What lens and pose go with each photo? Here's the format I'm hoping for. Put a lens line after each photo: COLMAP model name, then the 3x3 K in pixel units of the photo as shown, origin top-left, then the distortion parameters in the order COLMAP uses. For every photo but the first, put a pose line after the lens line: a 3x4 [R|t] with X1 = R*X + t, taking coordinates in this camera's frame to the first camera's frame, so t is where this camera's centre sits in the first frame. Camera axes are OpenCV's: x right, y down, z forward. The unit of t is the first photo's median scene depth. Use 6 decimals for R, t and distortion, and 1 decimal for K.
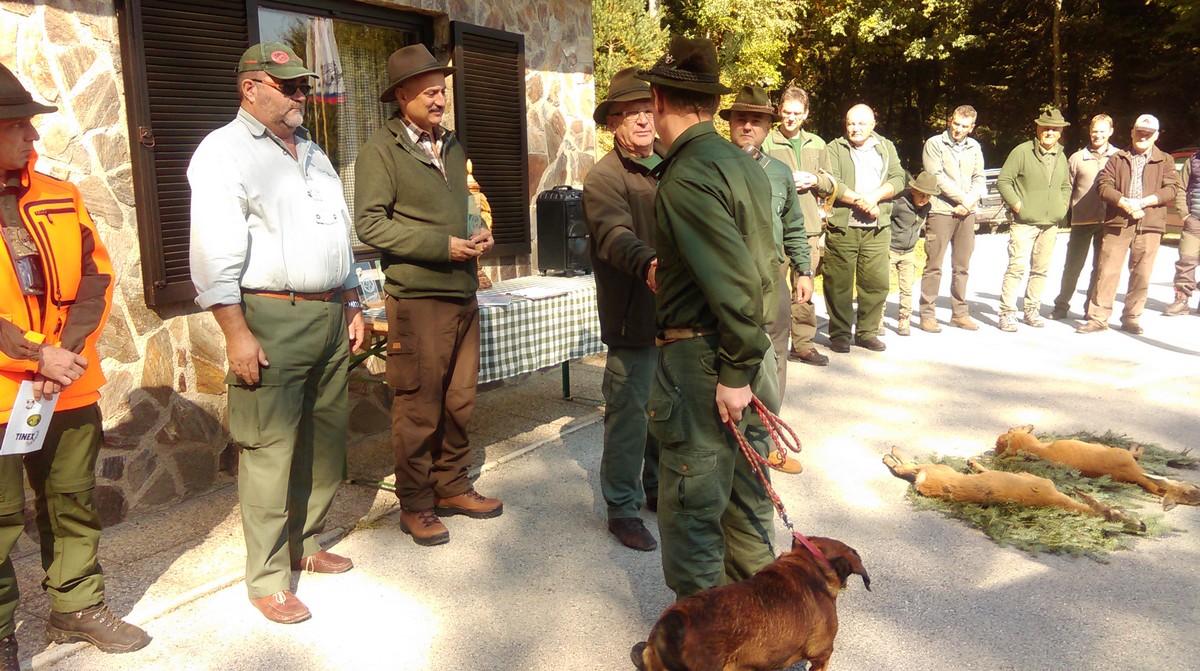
lens RADIAL K [[1016.7, 0, 593.8], [0, 1016.7, 340.5], [0, 0, 1]] dist [0.031581, -0.086672]
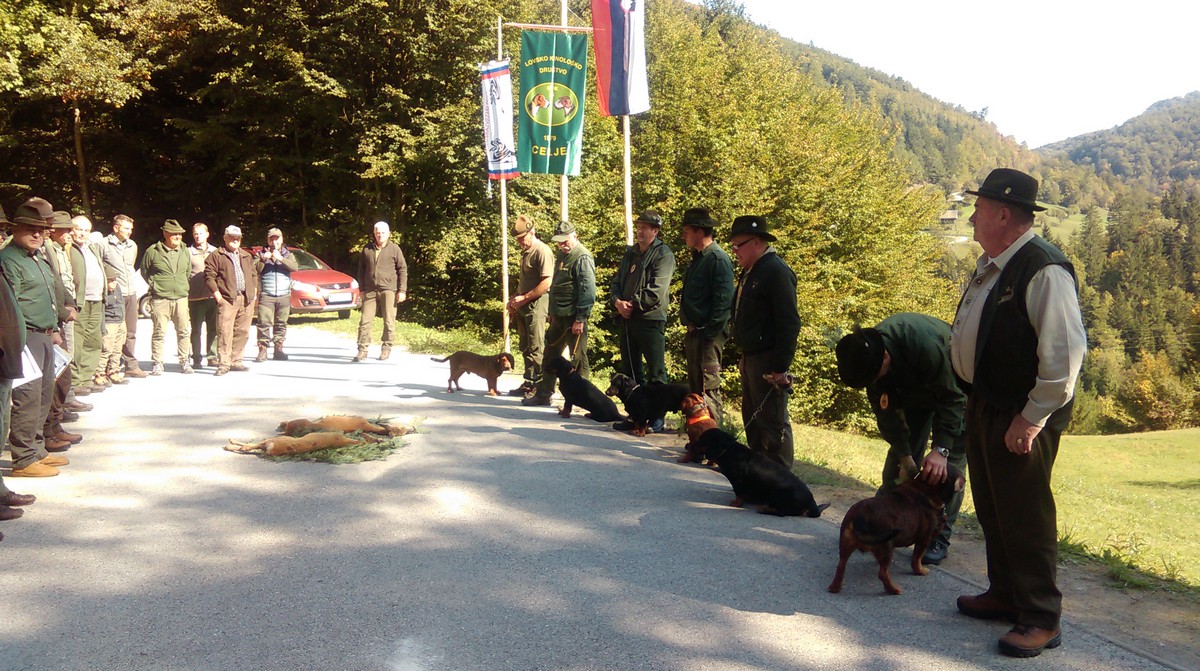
lens RADIAL K [[1016.7, 0, 607.6], [0, 1016.7, 340.9], [0, 0, 1]] dist [0.031581, -0.086672]
pose [[0.595238, -0.072770, 0.800247, -0.561944], [0.142003, 0.989743, -0.015623, 0.076127], [-0.790902, 0.122936, 0.599466, -0.491690]]
